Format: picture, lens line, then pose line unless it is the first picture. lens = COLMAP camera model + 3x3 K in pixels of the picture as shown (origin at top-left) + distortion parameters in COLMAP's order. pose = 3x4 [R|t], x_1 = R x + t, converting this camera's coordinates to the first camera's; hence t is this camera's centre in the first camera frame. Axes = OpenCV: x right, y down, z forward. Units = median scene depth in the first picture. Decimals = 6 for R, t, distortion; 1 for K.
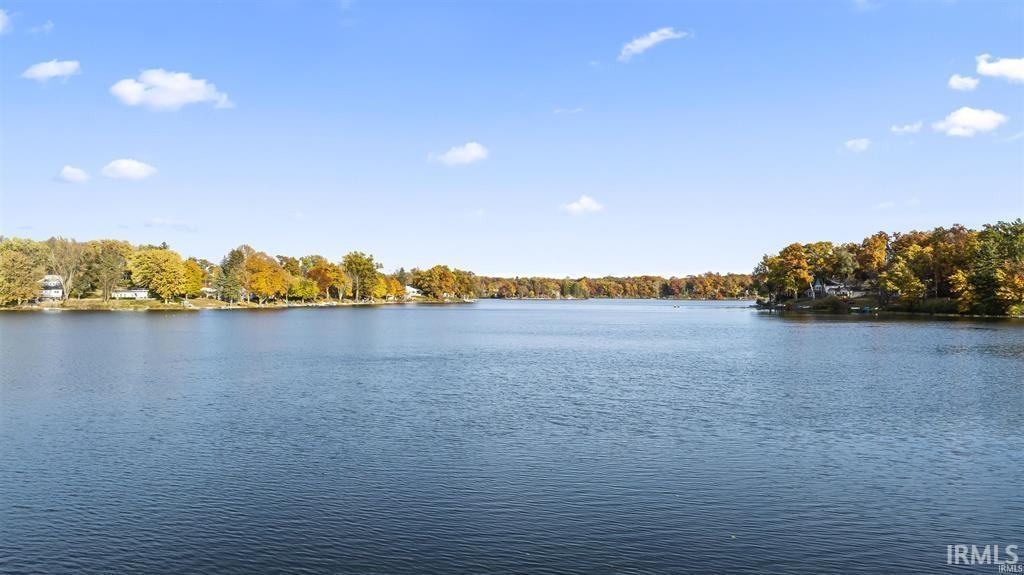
lens RADIAL K [[749.9, 0, 512.0], [0, 749.9, 287.5], [0, 0, 1]] dist [-0.016304, 0.007306]
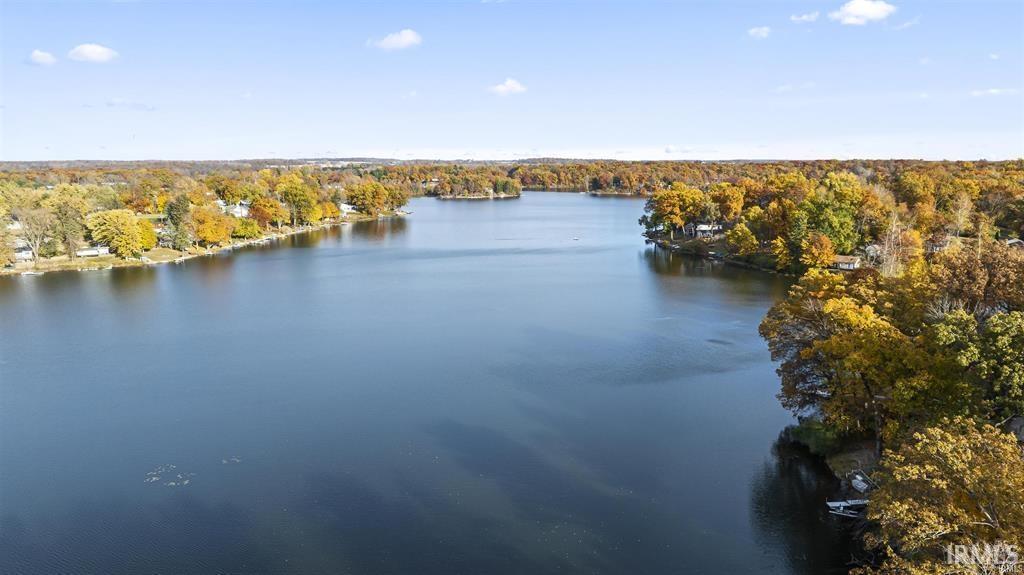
lens RADIAL K [[749.9, 0, 512.0], [0, 749.9, 287.5], [0, 0, 1]] dist [-0.016304, 0.007306]
pose [[0.997436, -0.017638, 0.069361, 0.033497], [0.005472, 0.985113, 0.171822, -0.084560], [-0.071359, -0.171001, 0.982683, -0.119087]]
